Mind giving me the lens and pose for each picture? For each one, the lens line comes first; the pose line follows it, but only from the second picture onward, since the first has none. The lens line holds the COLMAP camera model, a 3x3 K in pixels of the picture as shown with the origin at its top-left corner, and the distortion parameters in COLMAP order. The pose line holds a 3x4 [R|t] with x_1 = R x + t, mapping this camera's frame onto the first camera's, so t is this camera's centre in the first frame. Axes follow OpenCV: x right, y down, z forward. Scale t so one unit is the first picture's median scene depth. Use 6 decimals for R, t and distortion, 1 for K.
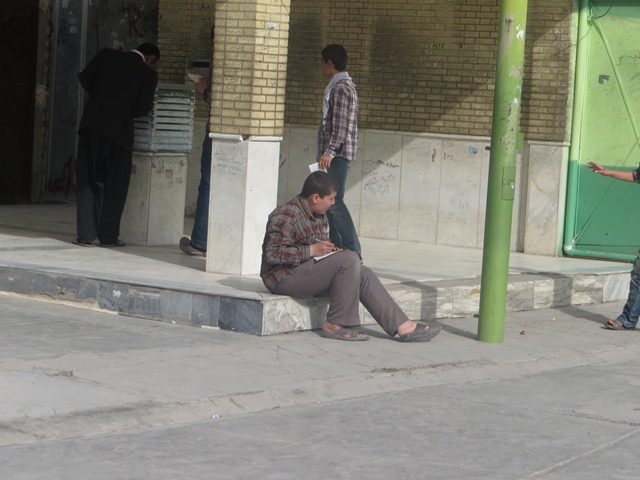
lens RADIAL K [[2145.3, 0, 319.7], [0, 2145.3, 240.2], [0, 0, 1]] dist [-0.012582, 0.000000]
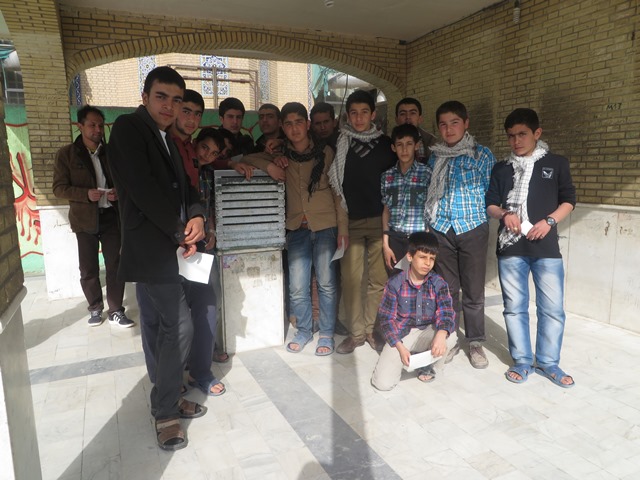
lens RADIAL K [[479.8, 0, 321.3], [0, 479.8, 239.6], [0, 0, 1]] dist [-0.004183, 0.002716]
pose [[0.876480, 0.006066, -0.481401, 0.044788], [0.024785, 0.998026, 0.057702, -0.049886], [0.480800, -0.062506, 0.874599, 0.763540]]
